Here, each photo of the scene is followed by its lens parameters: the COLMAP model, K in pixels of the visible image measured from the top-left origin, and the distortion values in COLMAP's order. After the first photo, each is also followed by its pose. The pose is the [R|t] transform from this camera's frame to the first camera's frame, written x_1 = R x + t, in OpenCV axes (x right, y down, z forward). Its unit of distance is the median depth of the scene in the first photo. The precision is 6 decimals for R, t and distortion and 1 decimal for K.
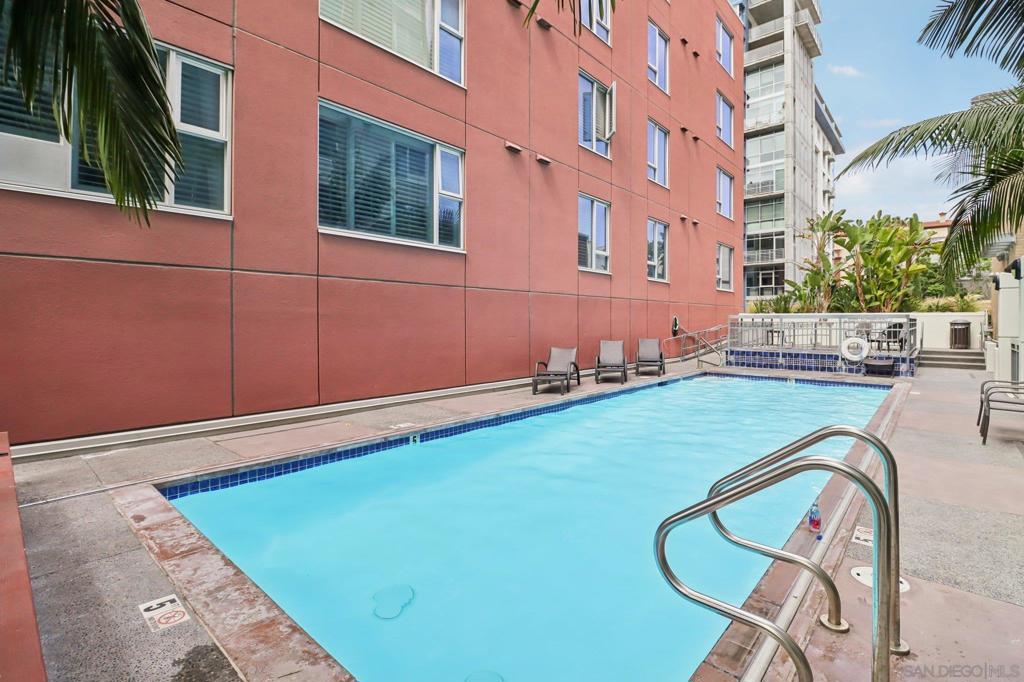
lens RADIAL K [[475.1, 0, 510.6], [0, 475.1, 324.4], [0, 0, 1]] dist [-0.003880, -0.001606]
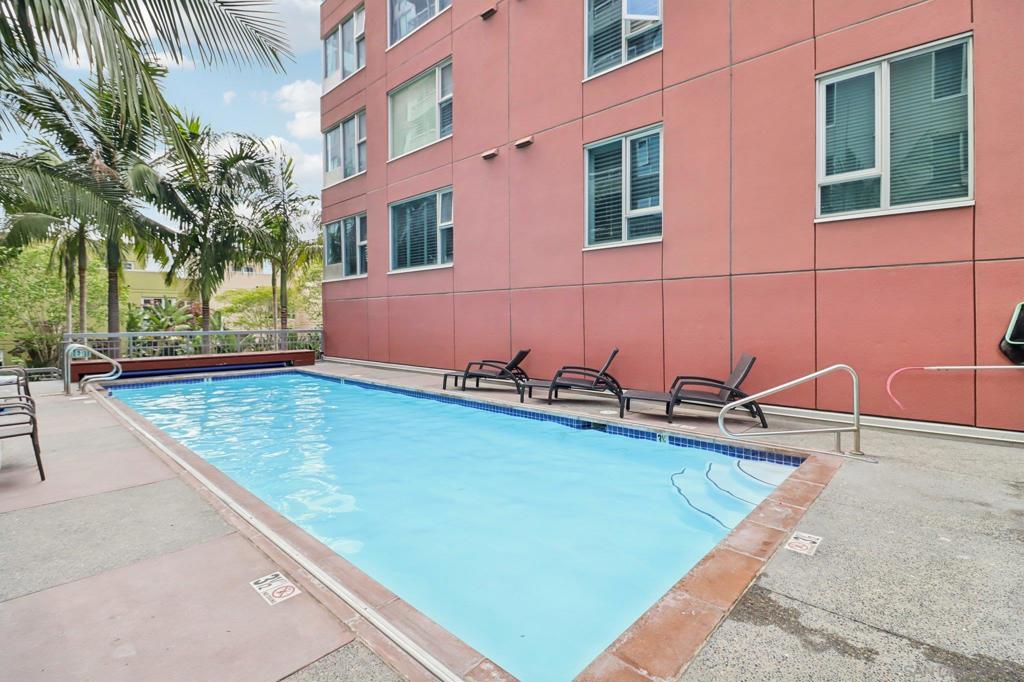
lens RADIAL K [[475.1, 0, 510.6], [0, 475.1, 324.4], [0, 0, 1]] dist [-0.003880, -0.001606]
pose [[-0.022095, -0.001181, -0.999755, 1.223595], [-0.013038, 0.999915, -0.000893, 0.005031], [0.999671, 0.013015, -0.022108, 1.246461]]
